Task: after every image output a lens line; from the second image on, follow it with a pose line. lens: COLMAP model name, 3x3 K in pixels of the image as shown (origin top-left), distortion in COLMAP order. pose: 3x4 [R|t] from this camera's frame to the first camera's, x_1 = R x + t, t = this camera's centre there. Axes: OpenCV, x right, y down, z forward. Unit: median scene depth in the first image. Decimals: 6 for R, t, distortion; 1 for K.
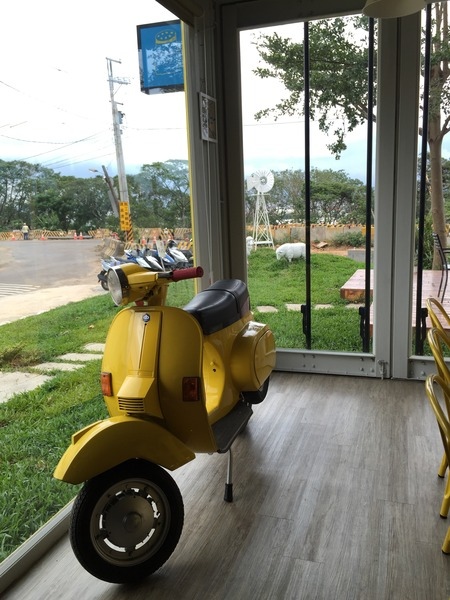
lens RADIAL K [[512.6, 0, 225.0], [0, 512.6, 300.0], [0, 0, 1]] dist [0.070592, -0.008884]
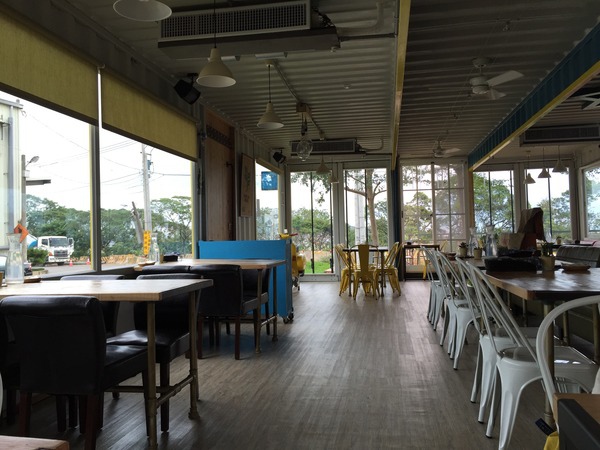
lens RADIAL K [[520.9, 0, 300.0], [0, 520.9, 225.0], [0, 0, 1]] dist [0.006678, -0.004379]
pose [[0.985263, 0.018893, 0.169997, -0.053862], [0.016937, 0.978220, -0.206881, 0.055585], [-0.170203, 0.206711, 0.963484, -0.242466]]
